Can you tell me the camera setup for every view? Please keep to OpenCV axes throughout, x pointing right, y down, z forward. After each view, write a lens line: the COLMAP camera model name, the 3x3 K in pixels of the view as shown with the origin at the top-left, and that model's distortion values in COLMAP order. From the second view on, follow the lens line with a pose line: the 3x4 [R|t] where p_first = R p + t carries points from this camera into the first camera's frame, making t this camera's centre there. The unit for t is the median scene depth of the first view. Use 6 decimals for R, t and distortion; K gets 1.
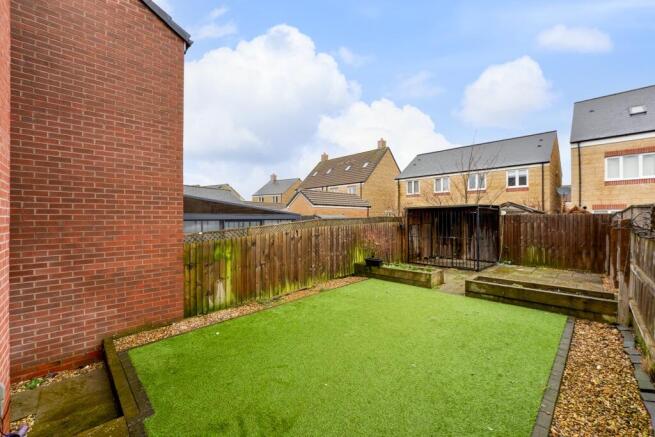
lens RADIAL K [[269.4, 0, 328.4], [0, 269.4, 217.6], [0, 0, 1]] dist [-0.015239, -0.000059]
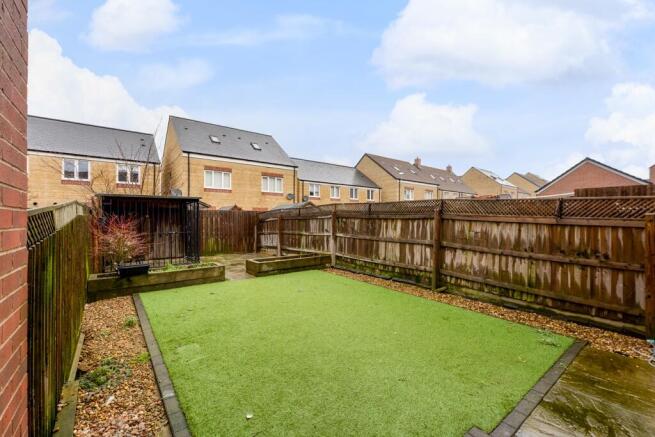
lens RADIAL K [[286.8, 0, 328.8], [0, 286.8, 219.9], [0, 0, 1]] dist [0.001718, 0.000076]
pose [[0.109517, 0.003556, 0.993979, -0.345046], [-0.001670, 0.999993, -0.003394, 0.027172], [-0.993983, -0.001288, 0.109522, 0.295082]]
